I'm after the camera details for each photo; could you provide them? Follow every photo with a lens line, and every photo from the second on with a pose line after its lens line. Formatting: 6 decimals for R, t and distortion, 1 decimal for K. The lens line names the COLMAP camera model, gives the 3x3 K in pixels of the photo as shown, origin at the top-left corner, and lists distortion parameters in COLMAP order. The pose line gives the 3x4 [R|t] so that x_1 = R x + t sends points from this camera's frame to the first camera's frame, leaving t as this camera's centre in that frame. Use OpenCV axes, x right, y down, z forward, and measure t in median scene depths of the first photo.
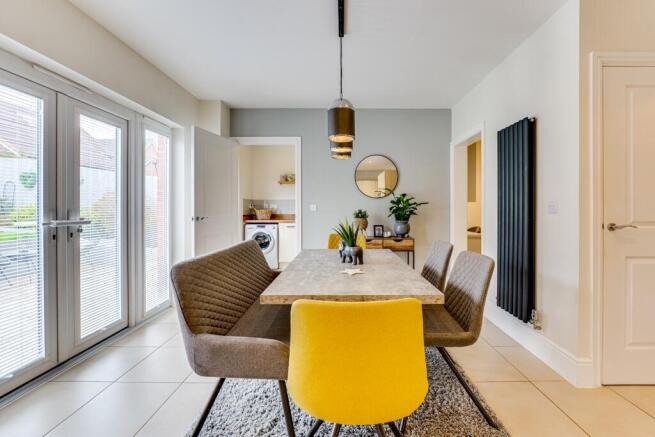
lens RADIAL K [[269.9, 0, 344.0], [0, 269.9, 208.8], [0, 0, 1]] dist [-0.014711, 0.000222]
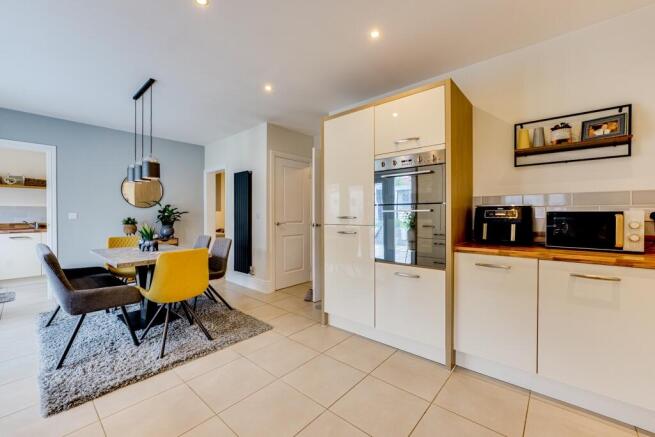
lens RADIAL K [[269.9, 0, 332.5], [0, 269.9, 214.9], [0, 0, 1]] dist [-0.014711, 0.000222]
pose [[0.653876, -0.003677, 0.756593, -0.250210], [0.002205, 0.999993, 0.002954, -0.009959], [-0.756599, -0.000263, 0.653879, -0.470266]]
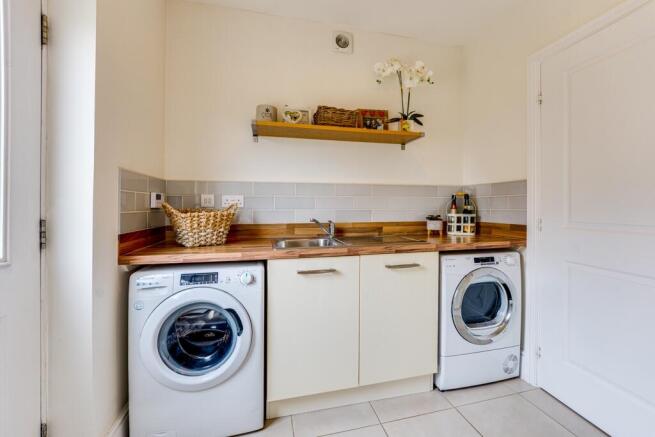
lens RADIAL K [[269.9, 0, 325.8], [0, 269.9, 202.6], [0, 0, 1]] dist [-0.014711, 0.000222]
pose [[0.974680, -0.002686, 0.223590, -0.350429], [0.005497, 0.999914, -0.011947, -0.003527], [-0.223538, 0.012873, 0.974610, 1.026238]]
